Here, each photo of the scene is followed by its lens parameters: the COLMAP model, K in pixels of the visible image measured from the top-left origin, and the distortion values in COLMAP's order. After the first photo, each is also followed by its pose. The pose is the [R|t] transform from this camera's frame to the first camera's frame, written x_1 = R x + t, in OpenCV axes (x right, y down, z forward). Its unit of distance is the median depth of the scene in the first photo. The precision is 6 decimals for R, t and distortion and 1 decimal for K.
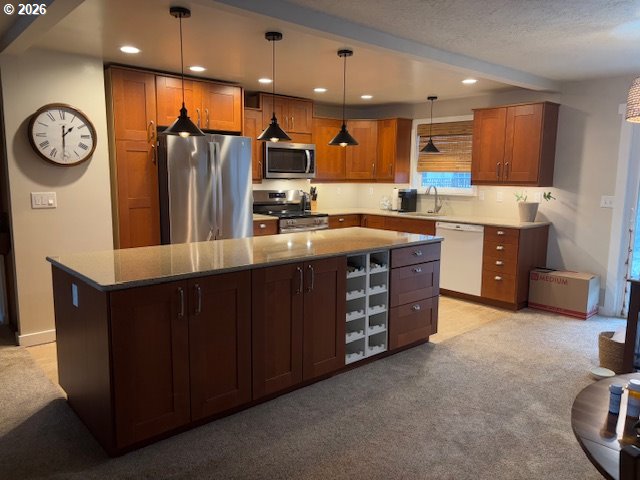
lens RADIAL K [[487.7, 0, 320.0], [0, 487.7, 240.0], [0, 0, 1]] dist [0.004931, 0.002185]
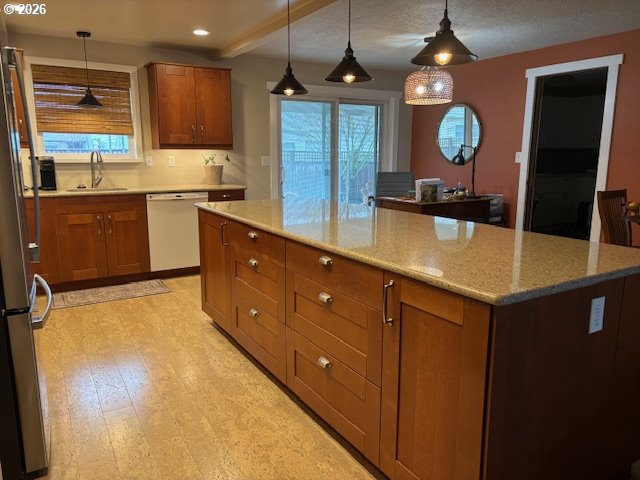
lens RADIAL K [[487.7, 0, 320.0], [0, 487.7, 240.0], [0, 0, 1]] dist [0.004931, 0.002185]
pose [[0.178367, -0.183090, 0.966780, -0.549591], [0.133845, 0.977918, 0.160505, -0.057558], [-0.974818, 0.100770, 0.198934, 0.581741]]
